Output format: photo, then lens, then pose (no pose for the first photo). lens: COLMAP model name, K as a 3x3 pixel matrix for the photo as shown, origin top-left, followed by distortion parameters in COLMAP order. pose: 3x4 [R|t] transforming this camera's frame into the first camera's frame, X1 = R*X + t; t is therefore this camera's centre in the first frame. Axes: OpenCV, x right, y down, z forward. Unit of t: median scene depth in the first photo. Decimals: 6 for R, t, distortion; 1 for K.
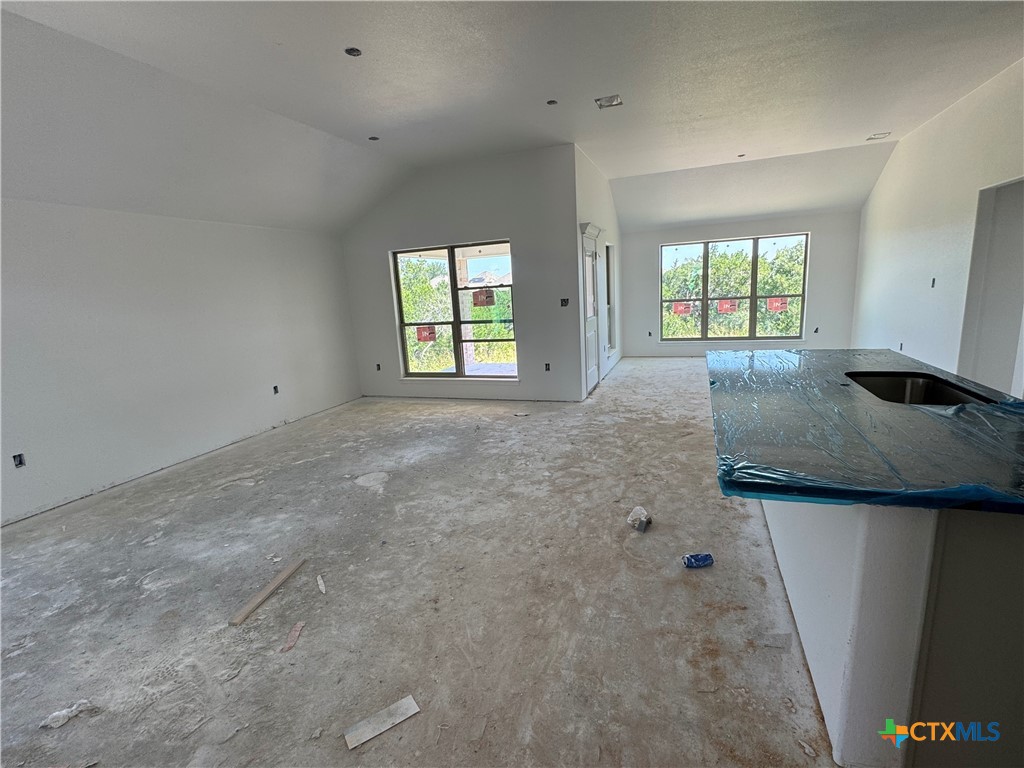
lens RADIAL K [[481.2, 0, 512.6], [0, 481.2, 387.7], [0, 0, 1]] dist [-0.002405, -0.000801]
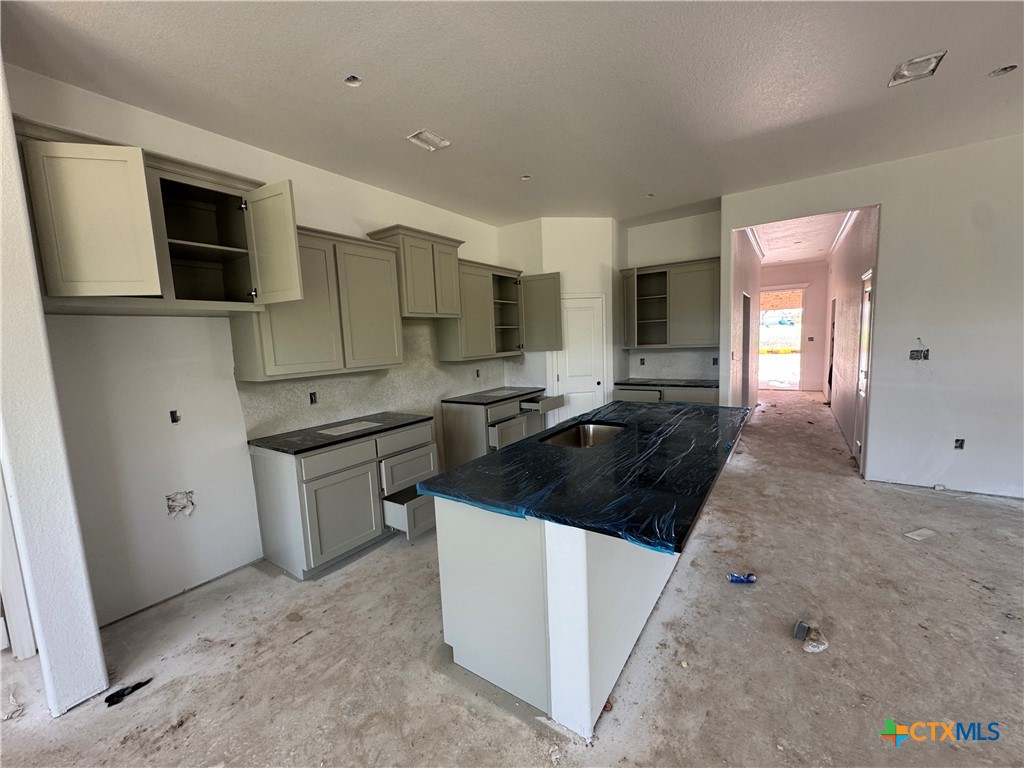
lens RADIAL K [[408.5, 0, 513.2], [0, 408.5, 385.3], [0, 0, 1]] dist [-0.002490, 0.000412]
pose [[-0.966262, 0.074425, 0.246575, 0.524988], [0.147821, 0.944221, 0.294271, -0.381838], [-0.210920, 0.320792, -0.923366, 1.540452]]
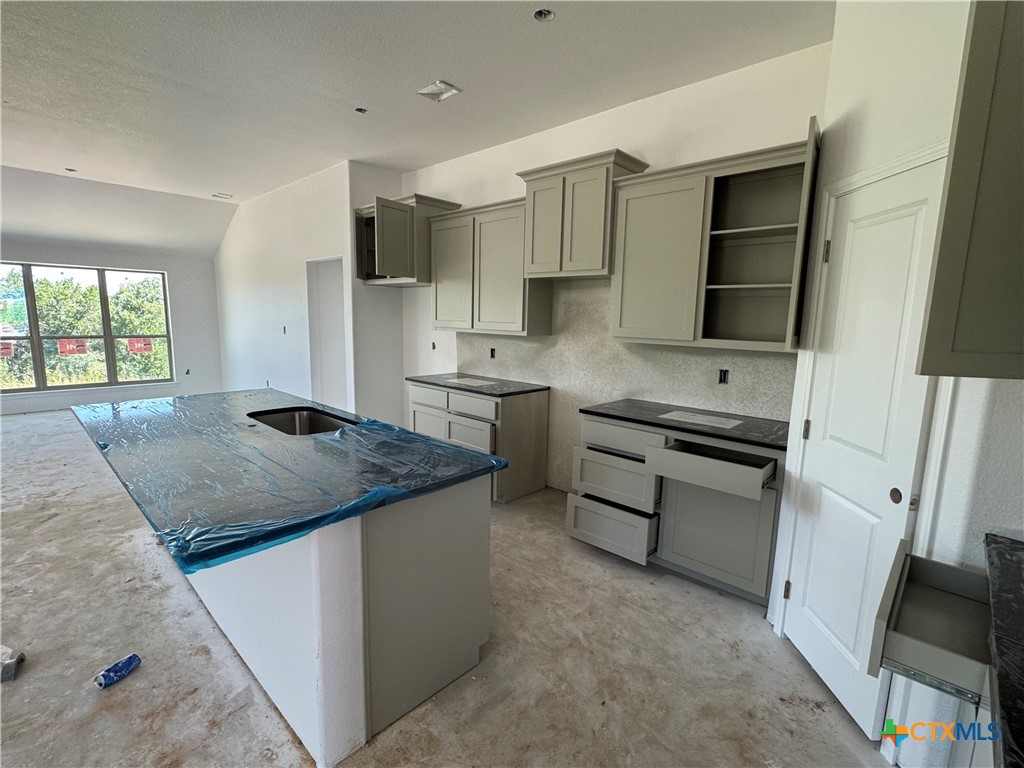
lens RADIAL K [[481.2, 0, 512.6], [0, 481.2, 387.7], [0, 0, 1]] dist [-0.002405, -0.000801]
pose [[0.386577, -0.070533, 0.919556, -0.046797], [0.144189, 0.989432, 0.015276, -0.016914], [-0.910916, 0.126684, 0.392662, 0.031535]]
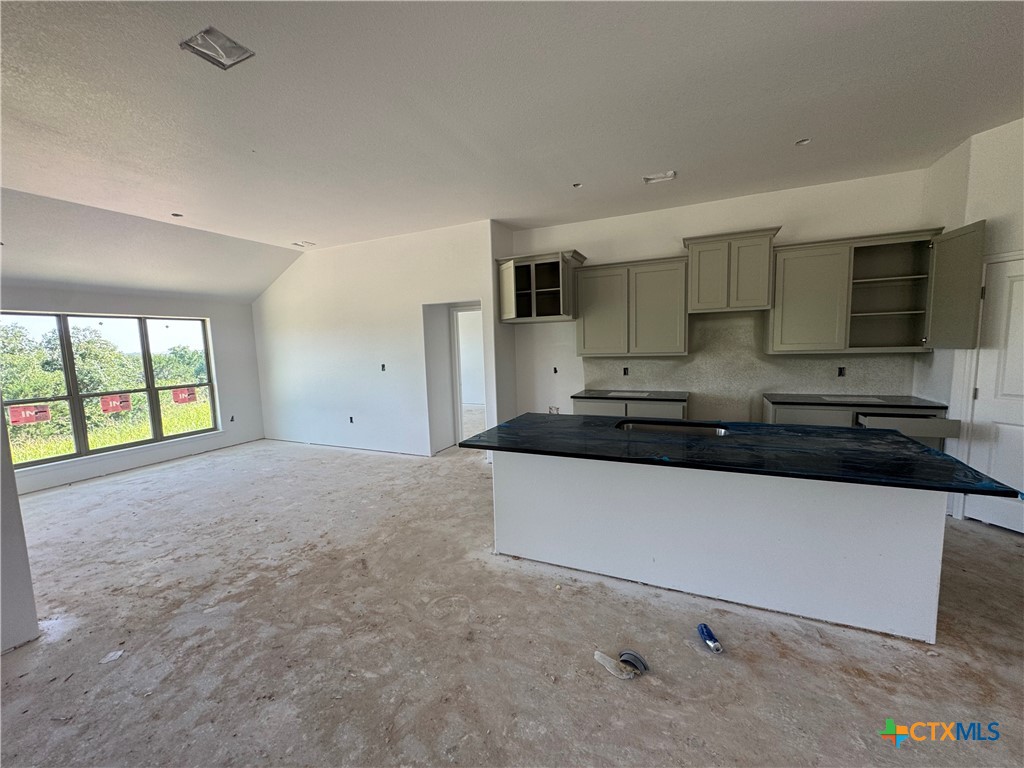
lens RADIAL K [[408.5, 0, 513.2], [0, 408.5, 385.3], [0, 0, 1]] dist [-0.002490, 0.000412]
pose [[0.074200, -0.047037, 0.996133, -0.359274], [0.230542, 0.972637, 0.028756, -0.205910], [-0.970229, 0.227517, 0.083013, 0.974991]]
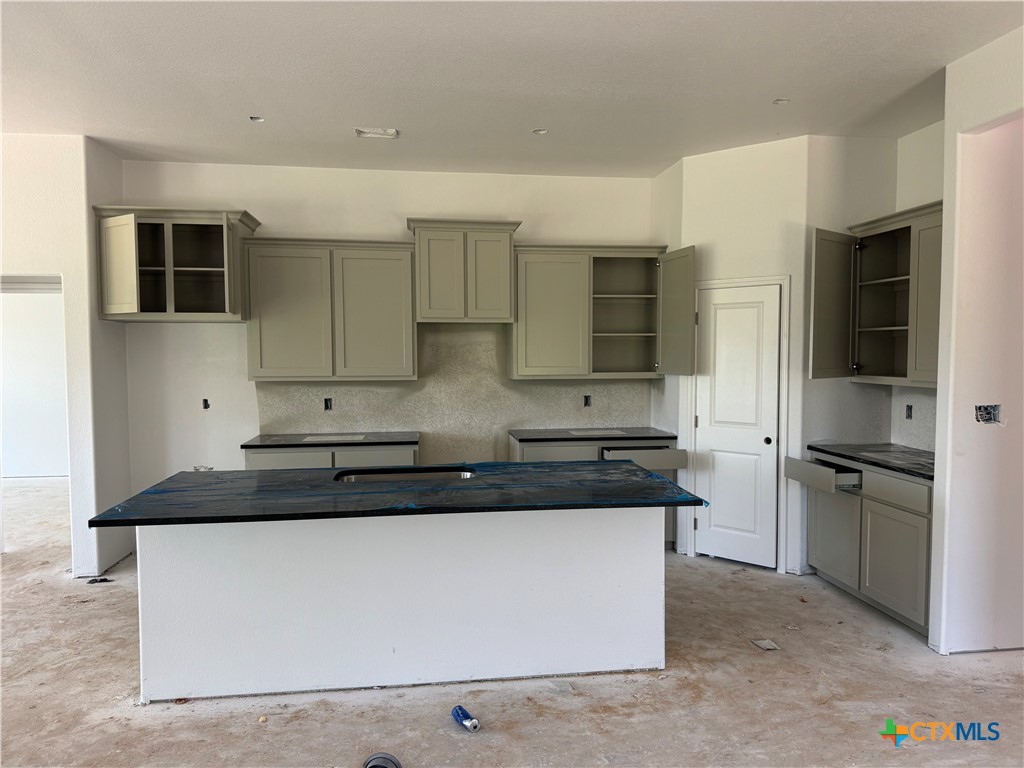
lens RADIAL K [[727.2, 0, 519.7], [0, 727.2, 388.3], [0, 0, 1]] dist [0.122187, -0.190182]
pose [[-0.475824, 0.014305, 0.879424, -0.617712], [0.209942, 0.972813, 0.097767, -0.230939], [-0.854117, 0.231148, -0.465891, 1.115502]]
